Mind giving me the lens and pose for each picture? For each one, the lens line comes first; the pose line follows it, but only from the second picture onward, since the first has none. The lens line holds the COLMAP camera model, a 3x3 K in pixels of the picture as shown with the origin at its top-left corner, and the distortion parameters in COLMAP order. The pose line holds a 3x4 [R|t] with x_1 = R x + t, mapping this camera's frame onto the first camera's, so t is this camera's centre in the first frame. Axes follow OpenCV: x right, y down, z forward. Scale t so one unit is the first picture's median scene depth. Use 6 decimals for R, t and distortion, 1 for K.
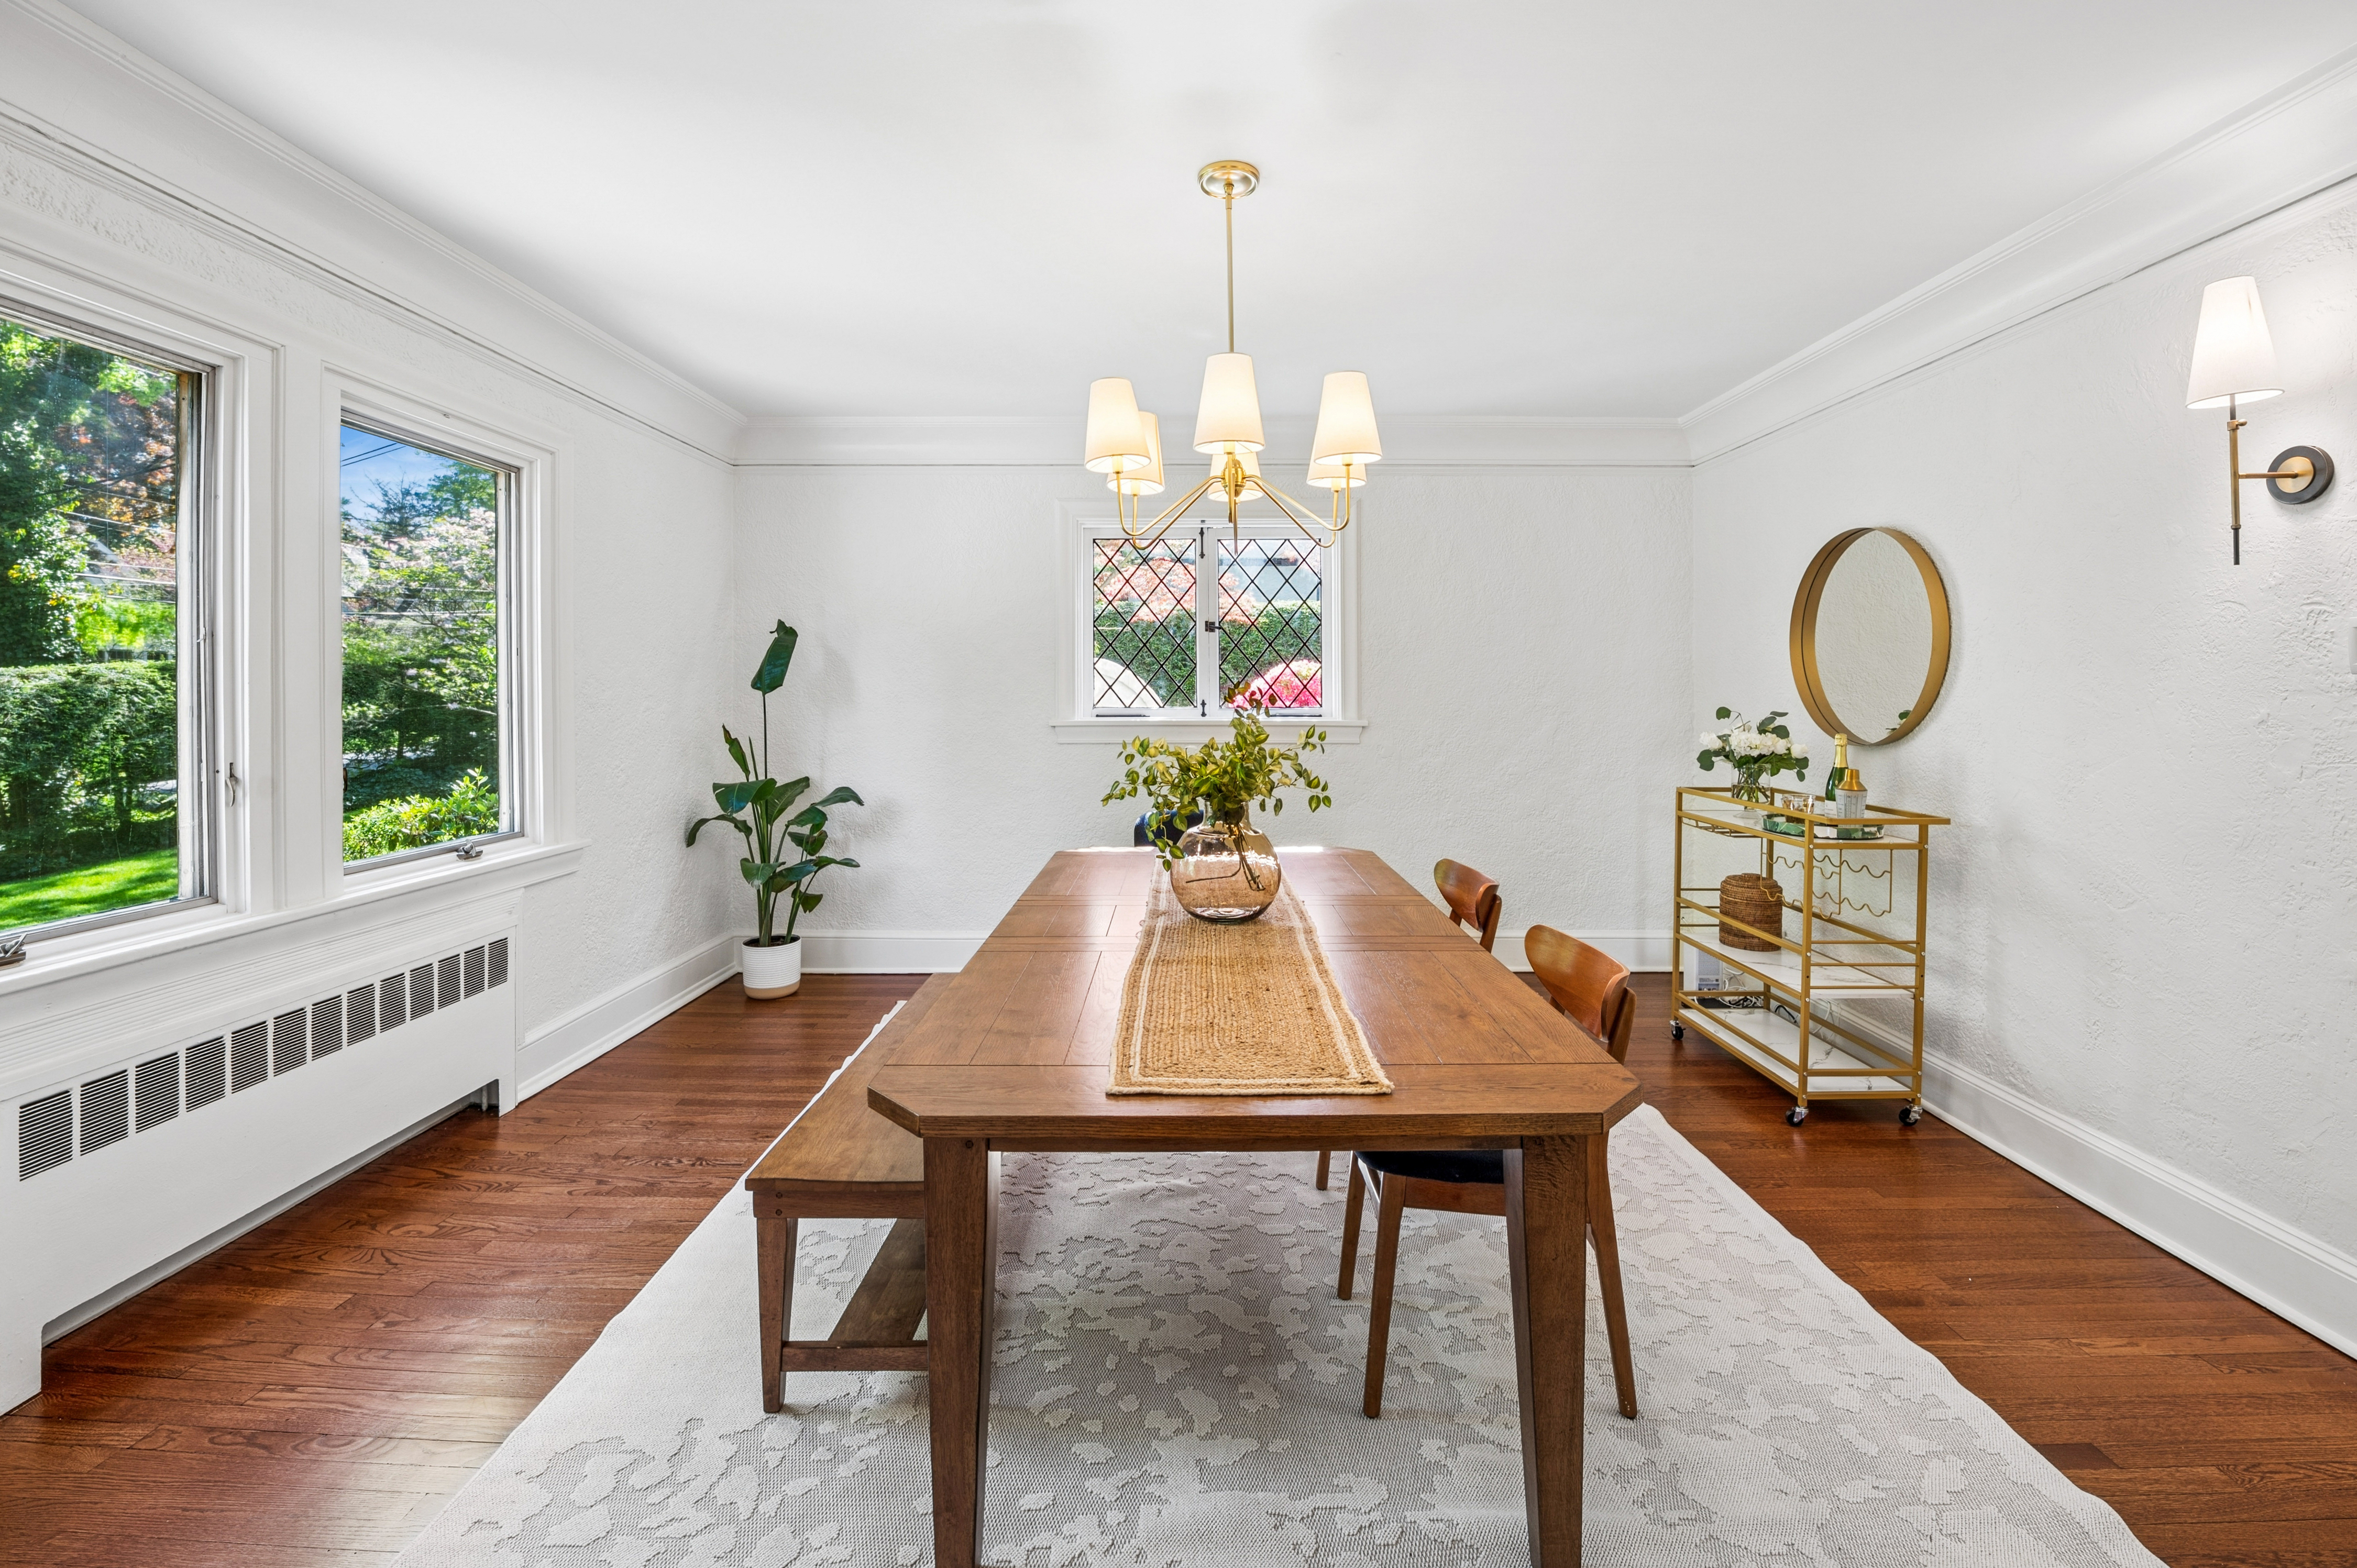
lens RADIAL K [[1000.4, 0, 1172.7], [0, 1000.4, 700.8], [0, 0, 1]] dist [-0.019400, 0.000701]
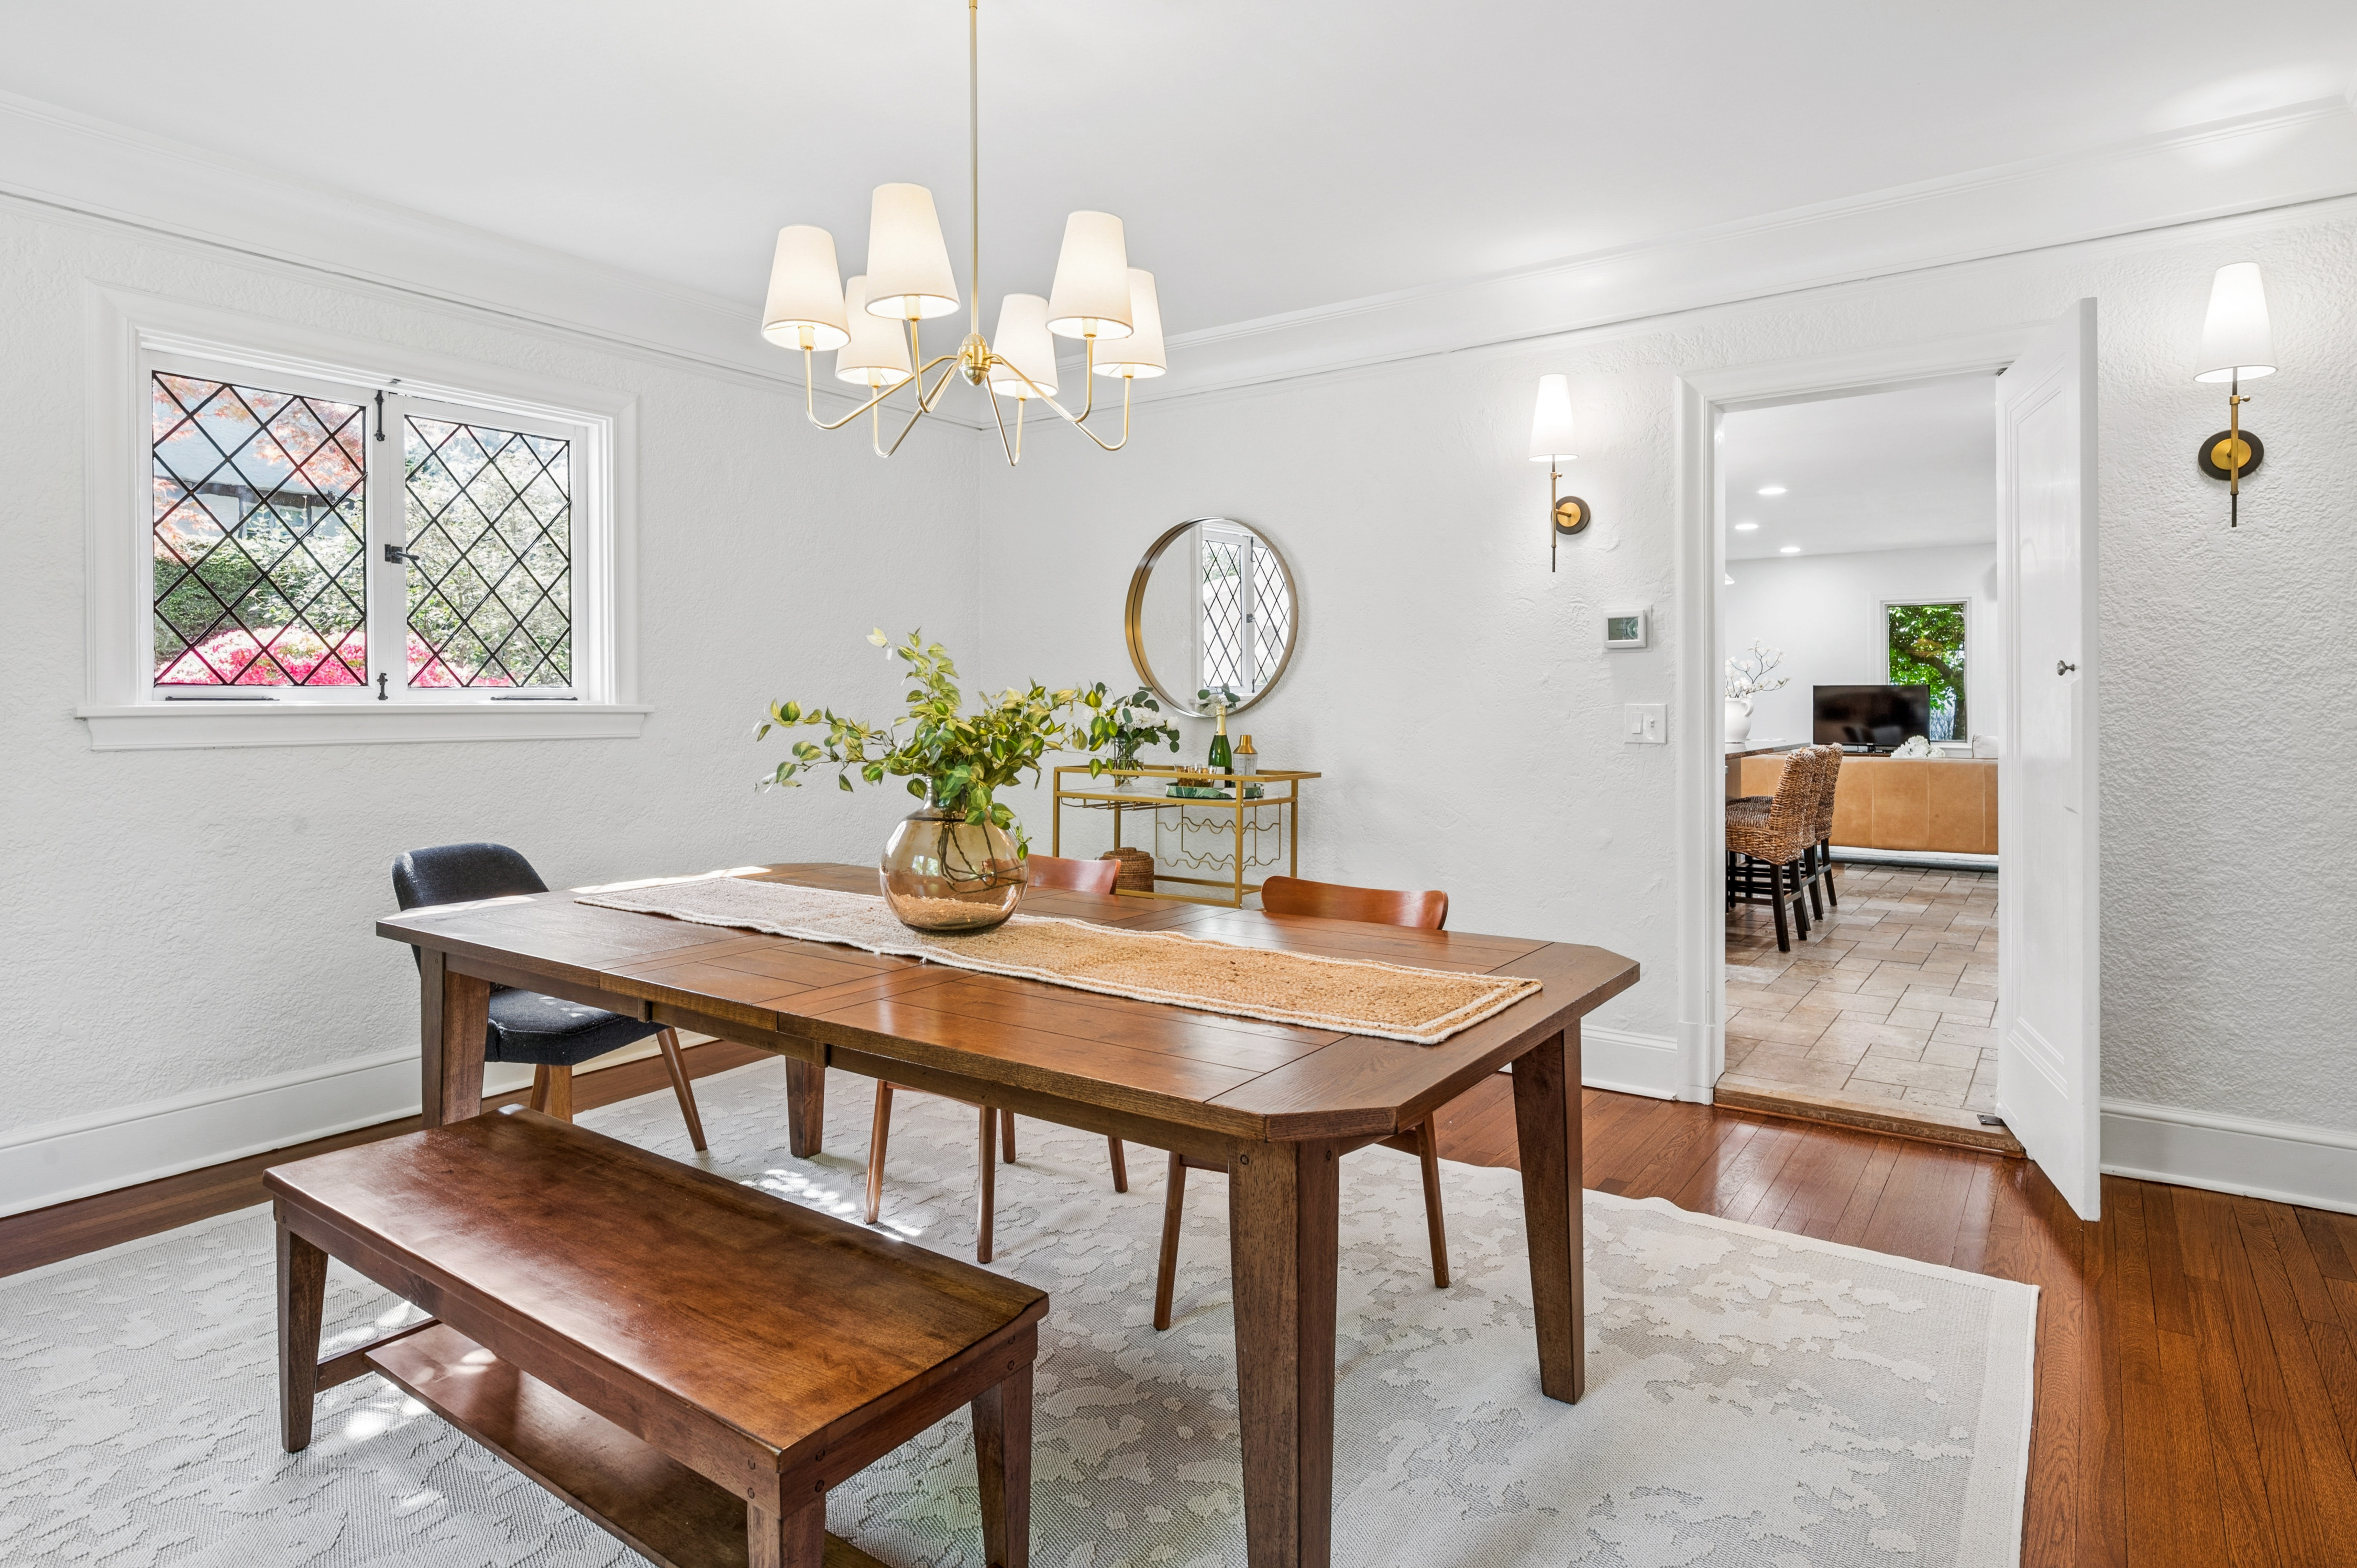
lens RADIAL K [[1272.5, 0, 1215.8], [0, 1272.5, 701.1], [0, 0, 1]] dist [-0.003183, -0.000624]
pose [[0.575778, -0.002397, 0.817602, -0.504683], [0.007314, 0.999971, -0.002219, 0.035631], [-0.817573, 0.007257, 0.575779, 0.219785]]
